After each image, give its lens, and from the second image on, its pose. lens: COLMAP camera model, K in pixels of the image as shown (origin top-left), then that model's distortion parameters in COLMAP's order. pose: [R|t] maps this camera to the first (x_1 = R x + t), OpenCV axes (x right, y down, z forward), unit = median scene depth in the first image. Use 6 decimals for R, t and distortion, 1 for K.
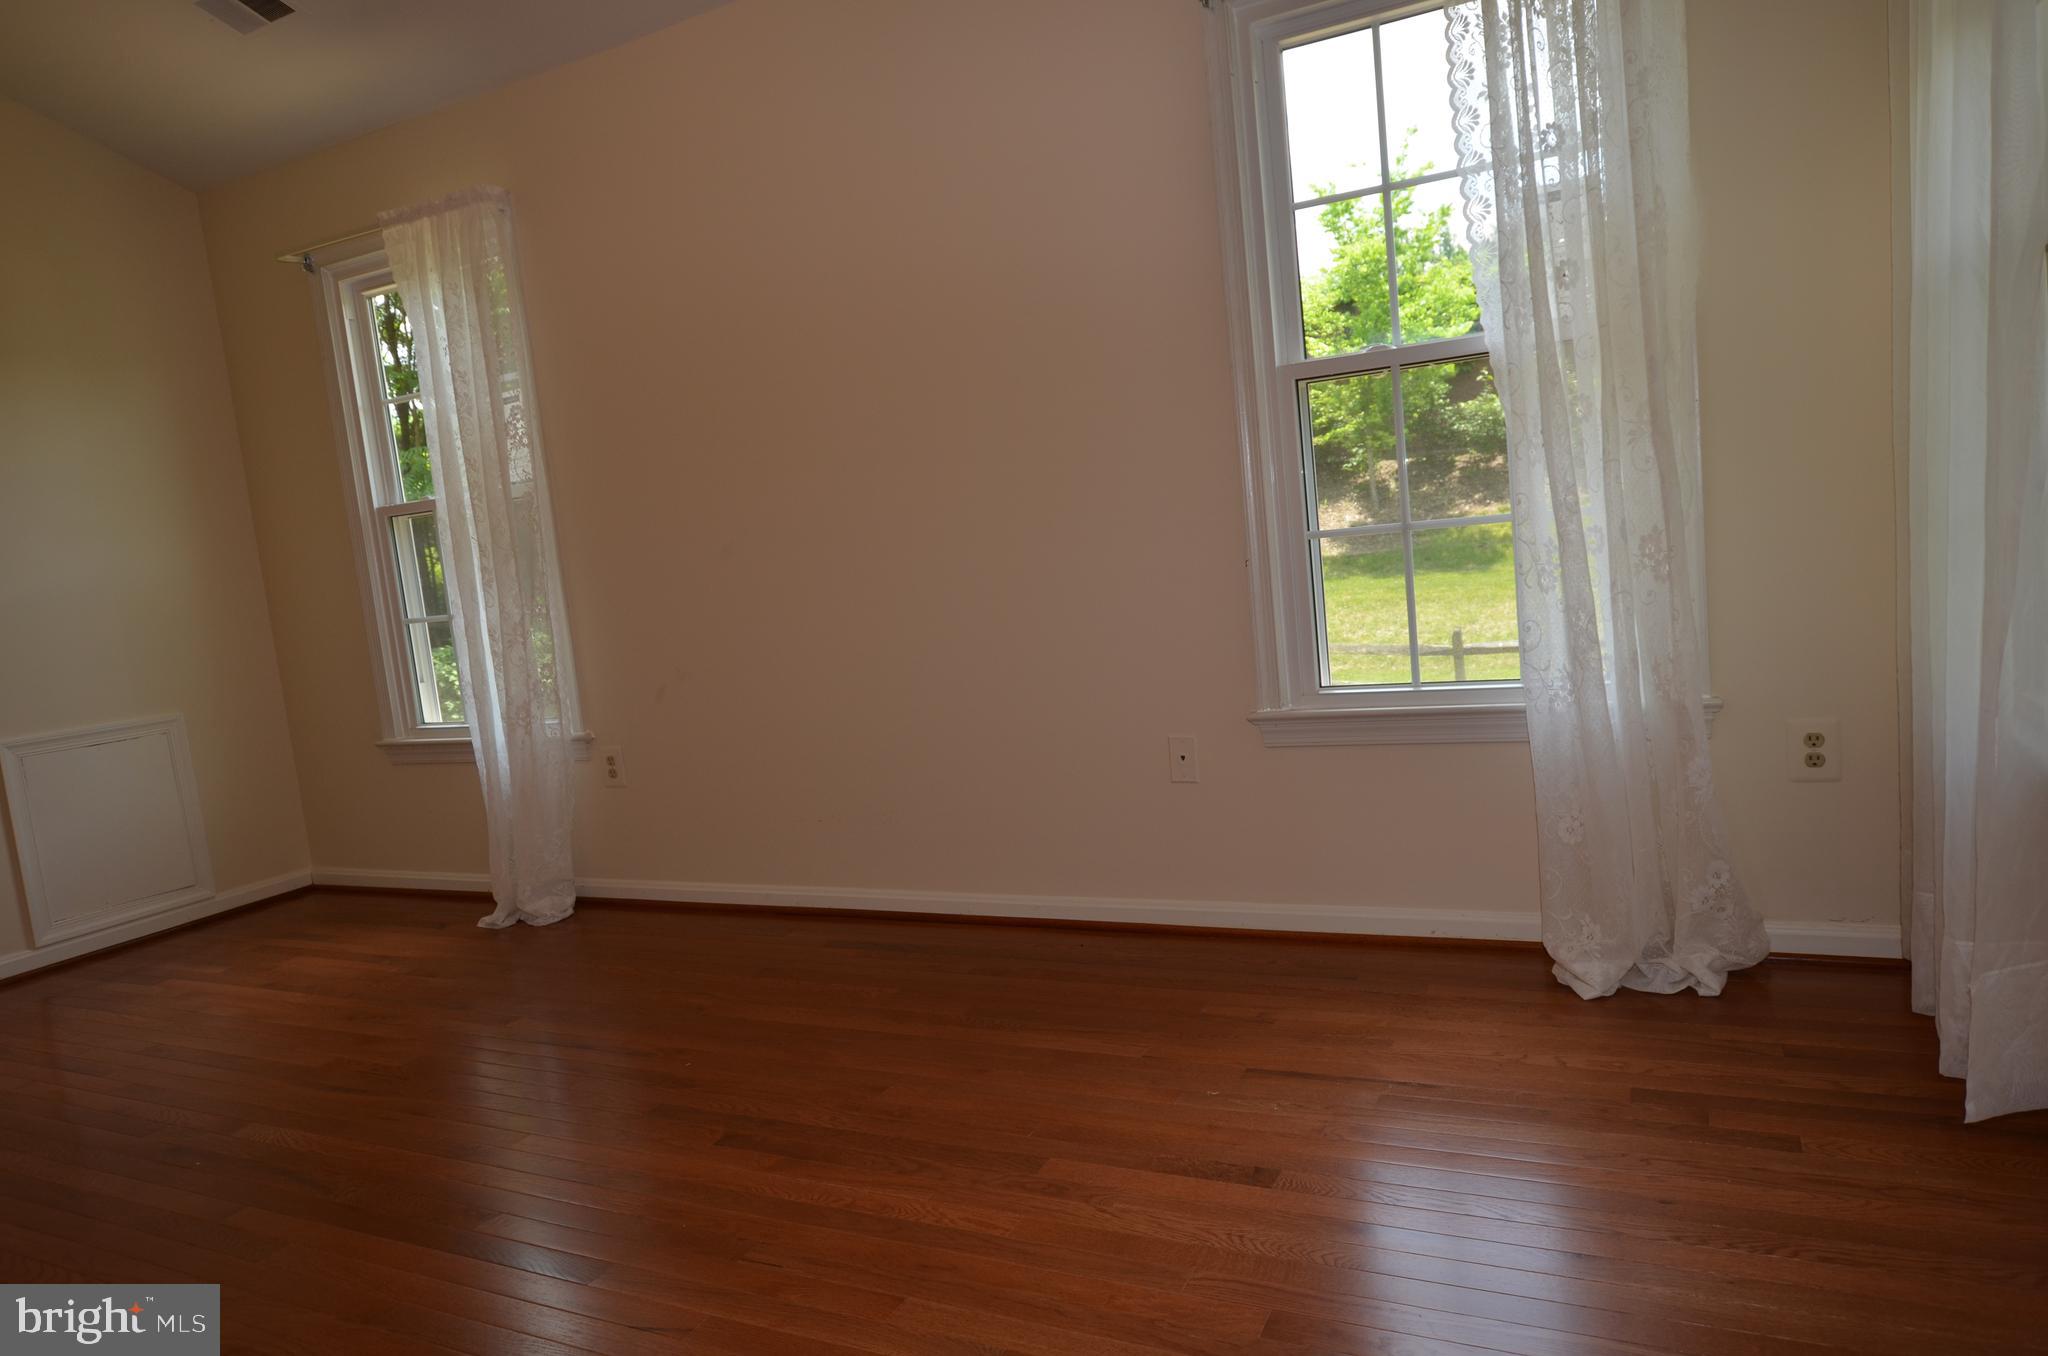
lens RADIAL K [[1314.4, 0, 1025.8], [0, 1314.4, 691.6], [0, 0, 1]] dist [-0.001799, -0.000381]
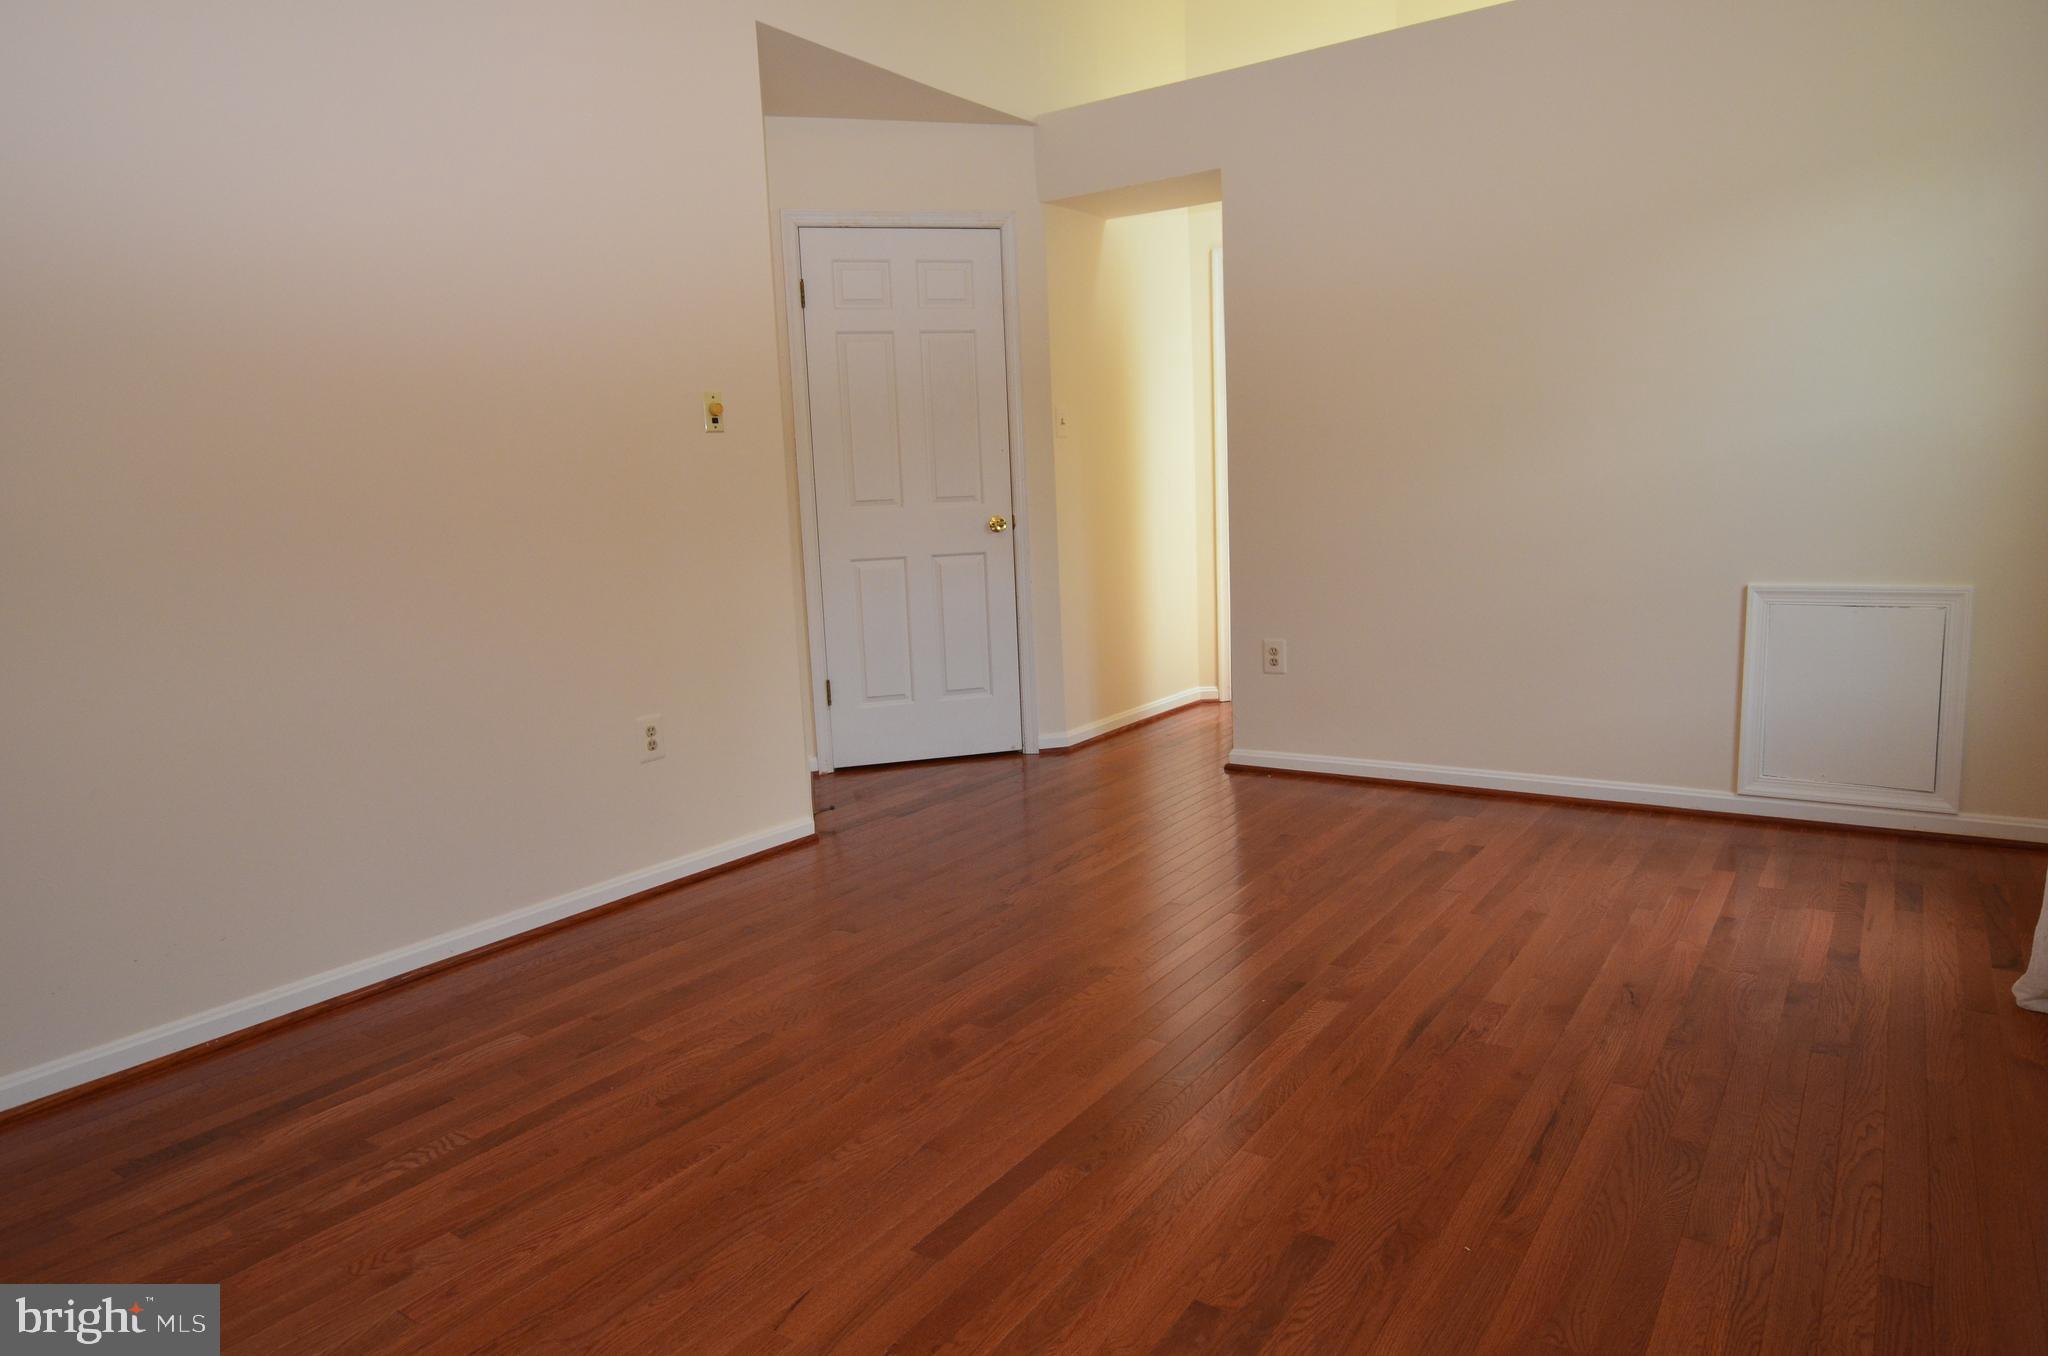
lens RADIAL K [[1268.8, 0, 1025.0], [0, 1268.8, 678.3], [0, 0, 1]] dist [-0.000504, -0.000016]
pose [[-0.153059, 0.252235, -0.955484, 0.249995], [-0.056673, 0.963045, 0.263310, -0.122090], [0.986591, 0.094452, -0.133108, 0.629414]]
